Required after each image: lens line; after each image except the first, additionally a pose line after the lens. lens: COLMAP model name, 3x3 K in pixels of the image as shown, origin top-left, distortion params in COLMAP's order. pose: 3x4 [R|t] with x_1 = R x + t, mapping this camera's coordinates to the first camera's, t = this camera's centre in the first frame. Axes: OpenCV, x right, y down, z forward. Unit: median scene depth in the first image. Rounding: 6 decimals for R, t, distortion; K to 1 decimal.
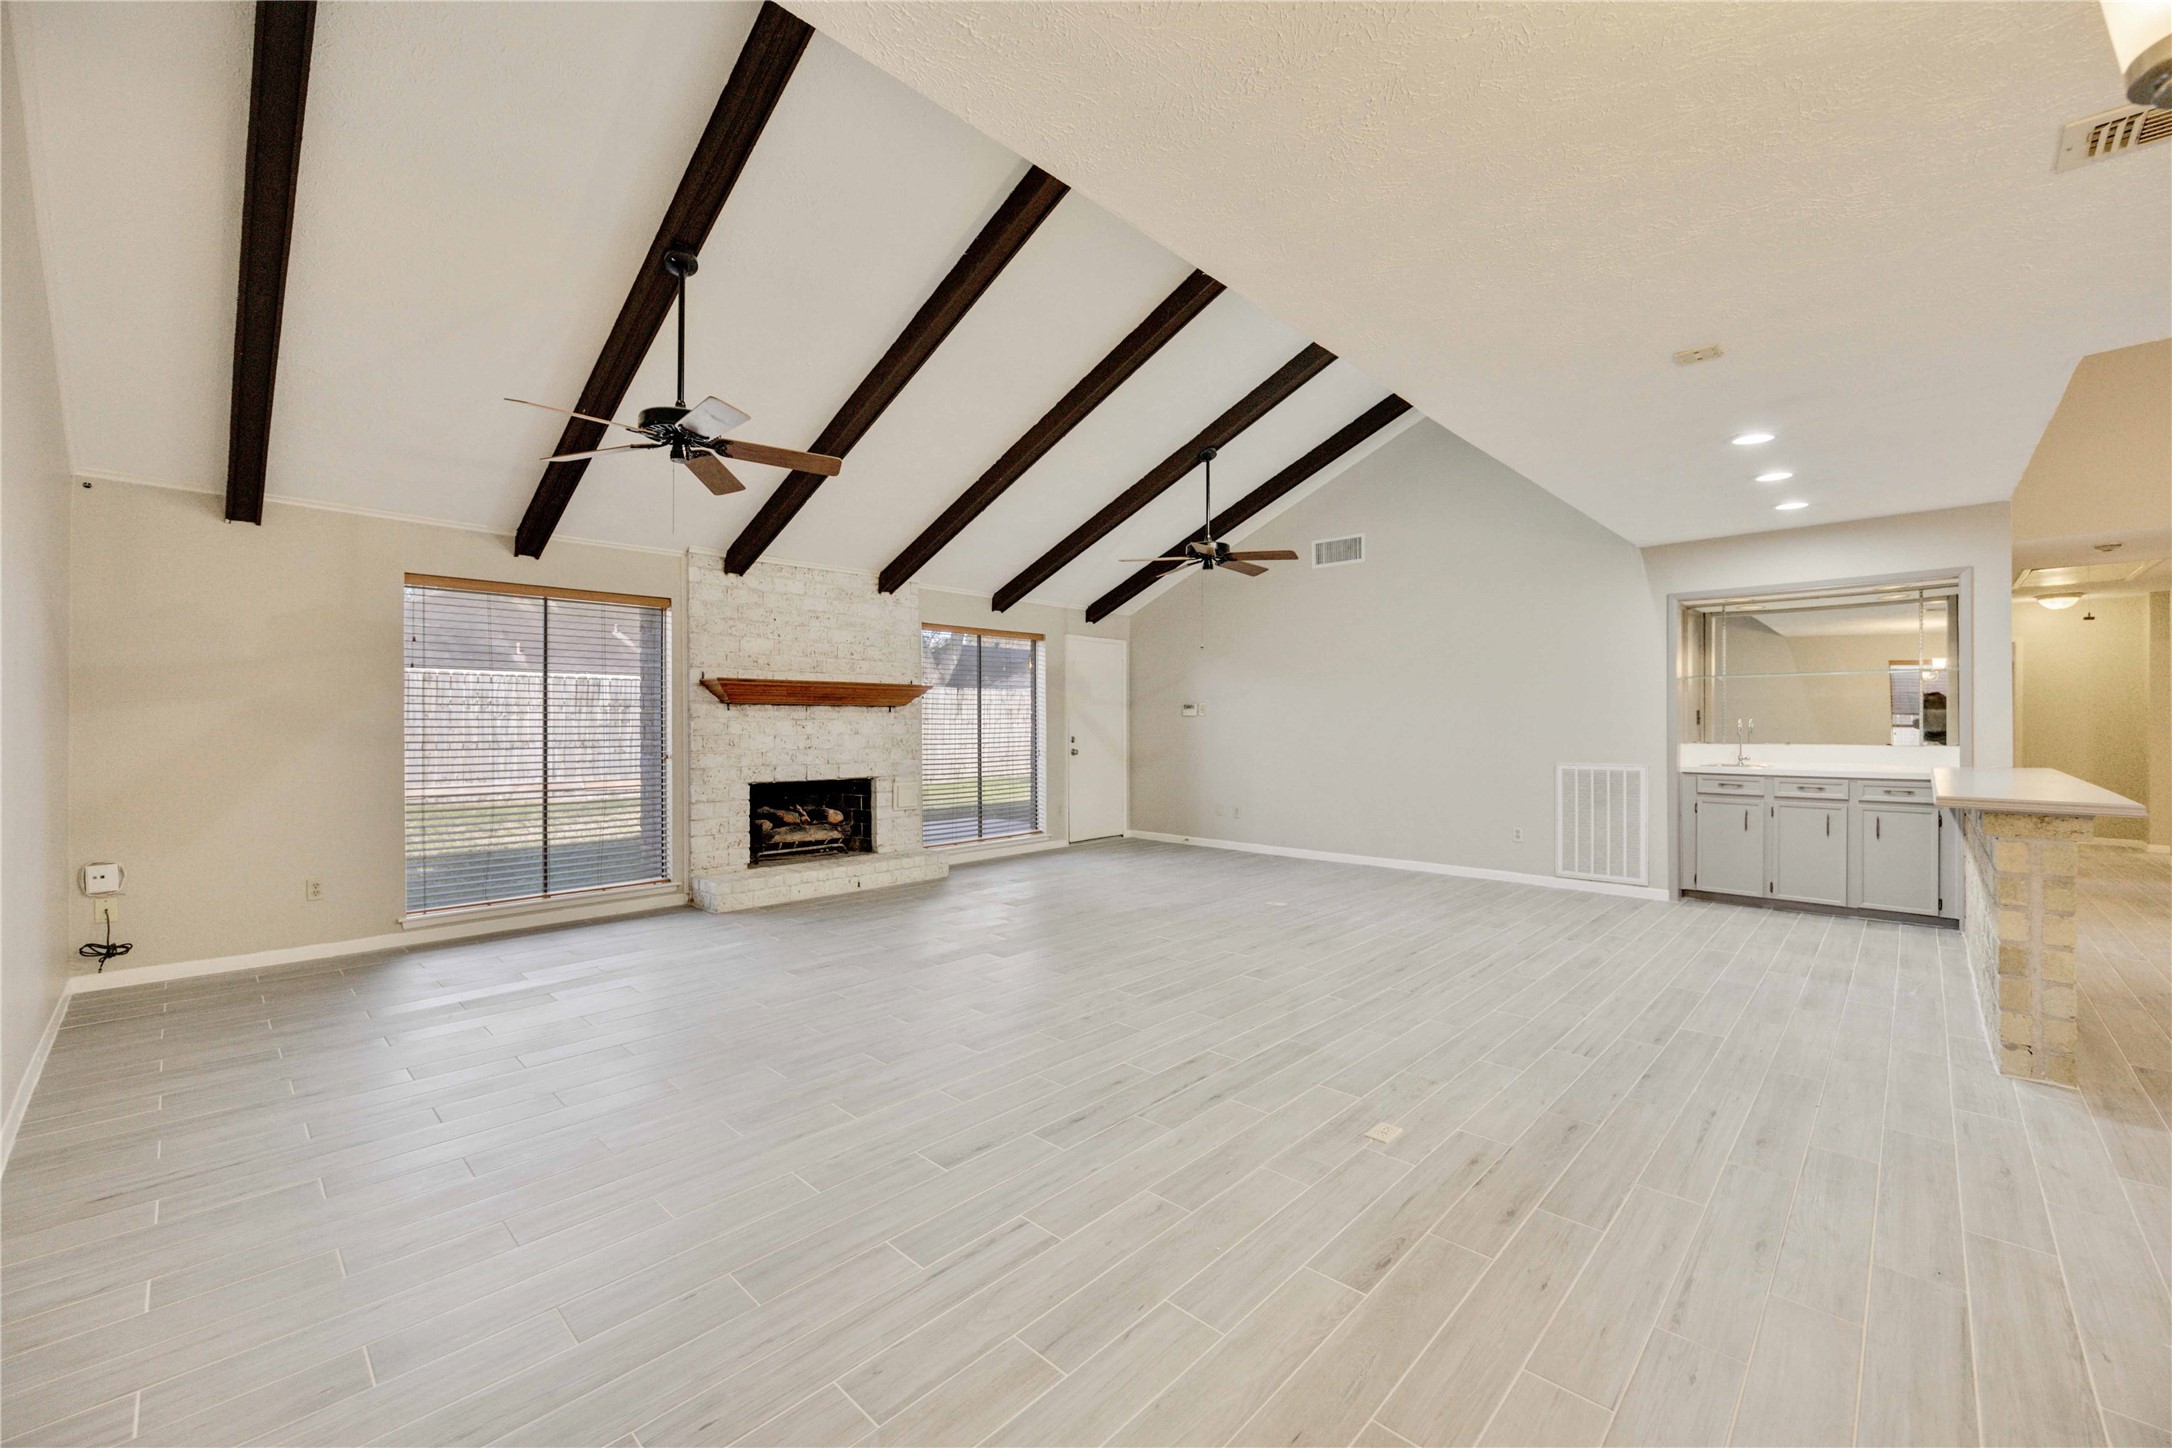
lens RADIAL K [[867.1, 0, 1084.2], [0, 867.1, 721.7], [0, 0, 1]] dist [-0.003198, 0.000062]
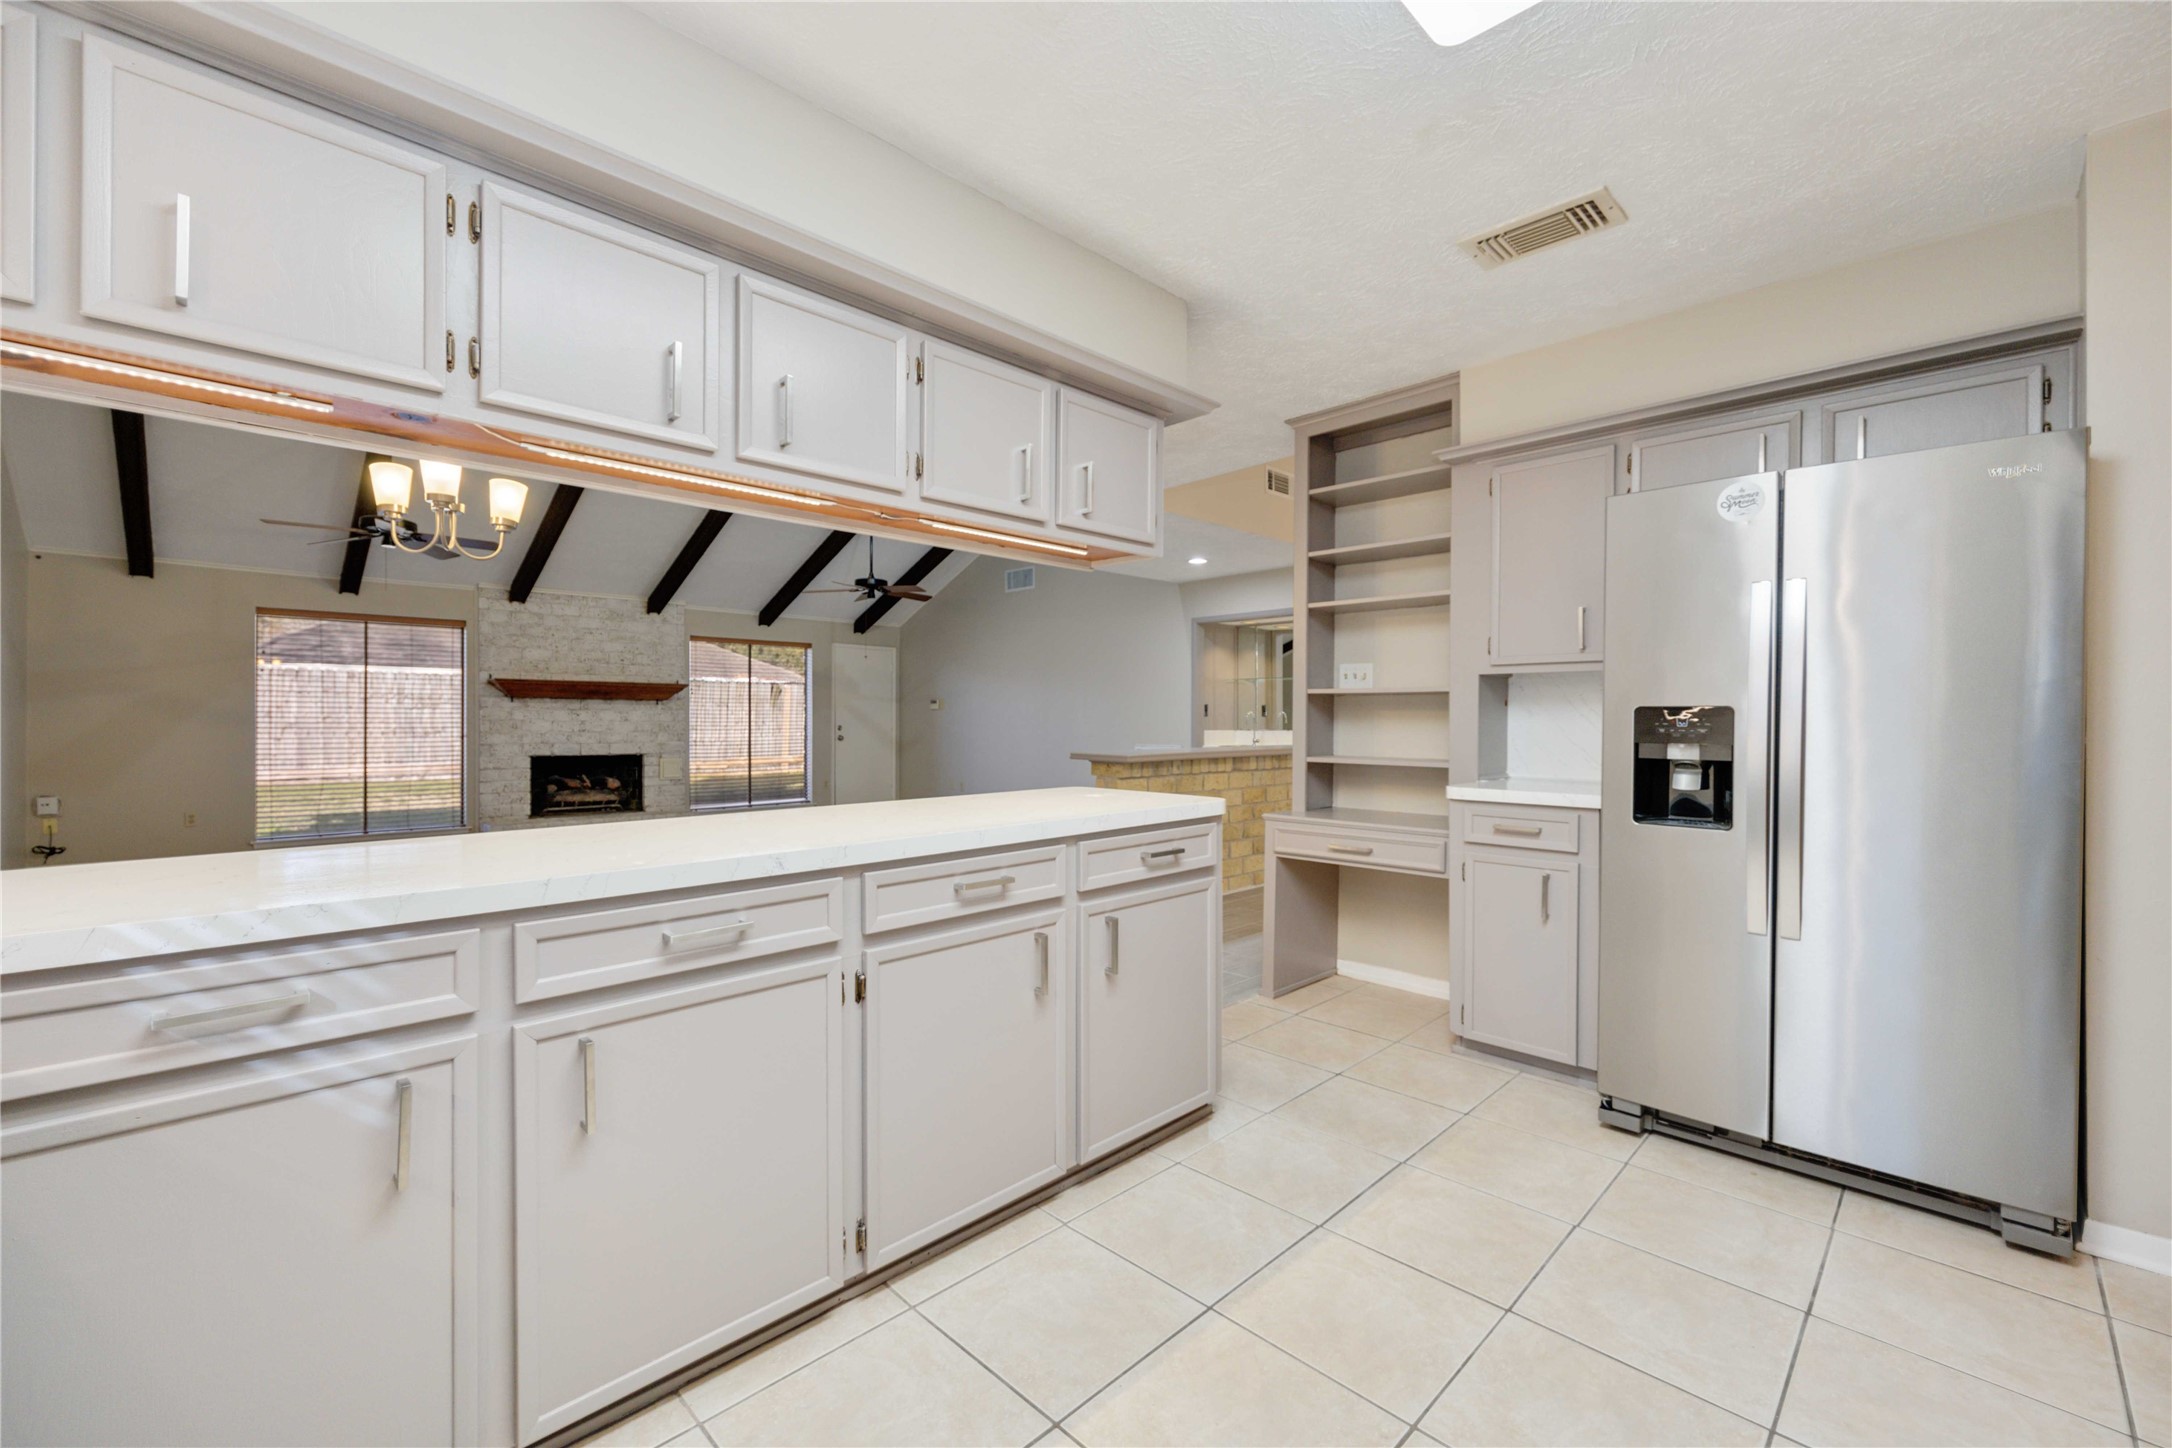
lens RADIAL K [[889.5, 0, 1086.0], [0, 889.5, 724.0], [0, 0, 1]] dist [-0.003249, 0.000086]
pose [[0.999765, 0.004646, -0.021154, 0.508766], [-0.004541, 0.999977, 0.004995, 0.009773], [0.021177, -0.004898, 0.999764, -0.369632]]
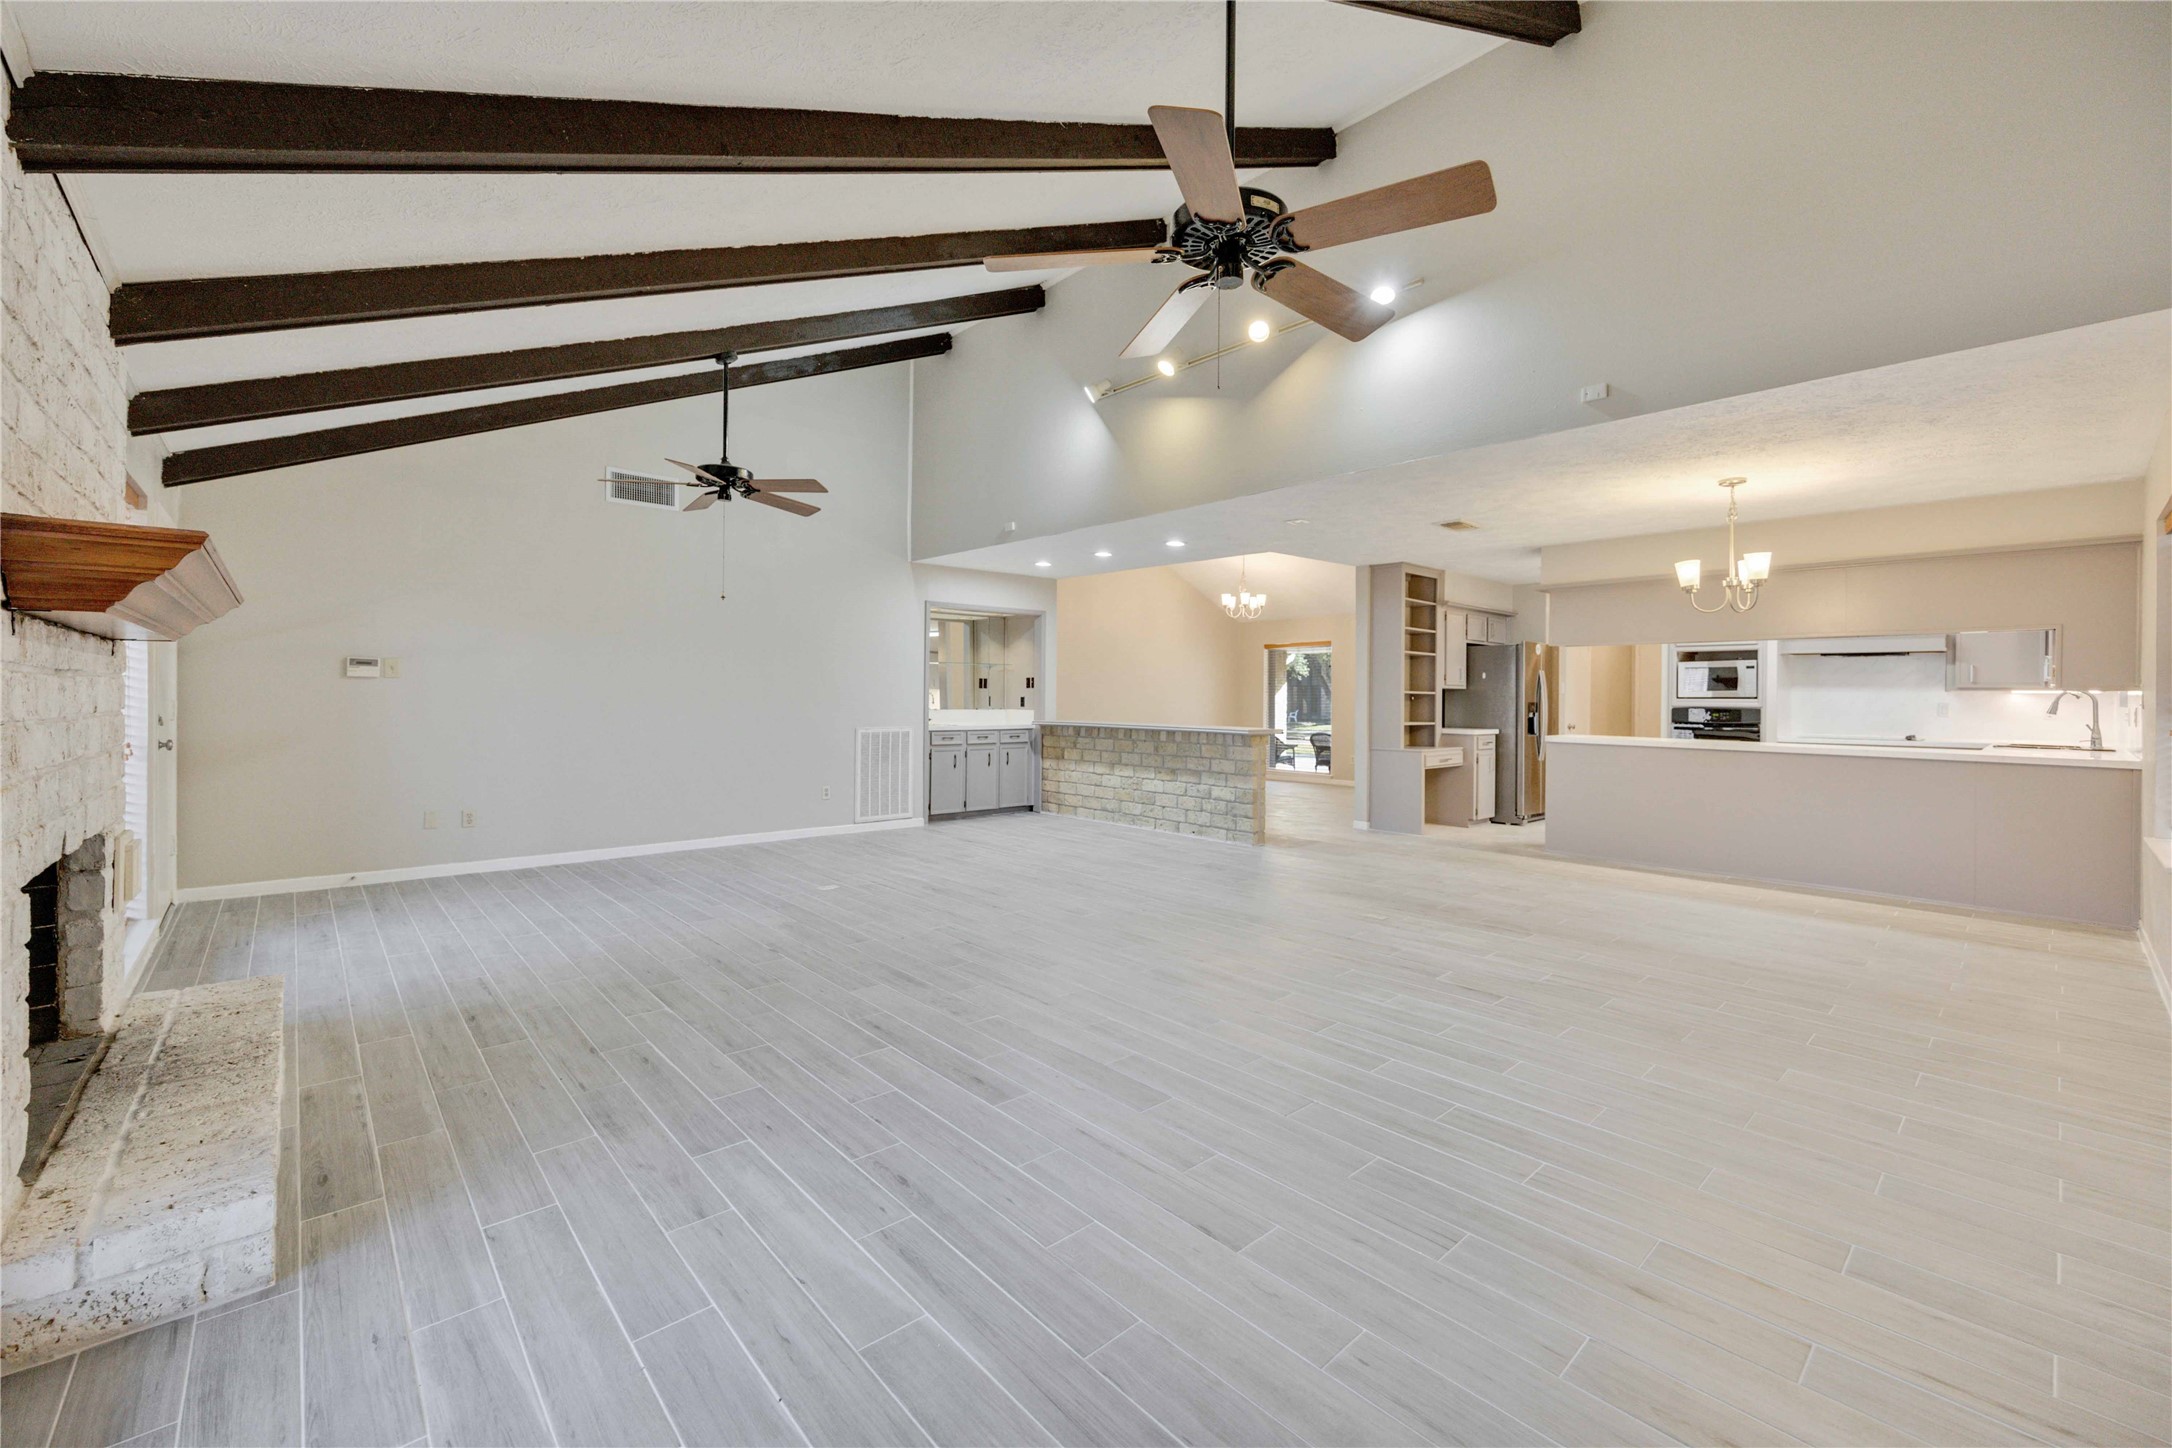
lens RADIAL K [[875.5, 0, 1089.3], [0, 875.5, 704.3], [0, 0, 1]] dist [-0.007650, -0.000531]
pose [[0.068022, -0.005099, 0.997671, -0.644120], [-0.008700, 0.999946, 0.005704, 0.005821], [-0.997646, -0.009068, 0.067974, 0.613897]]
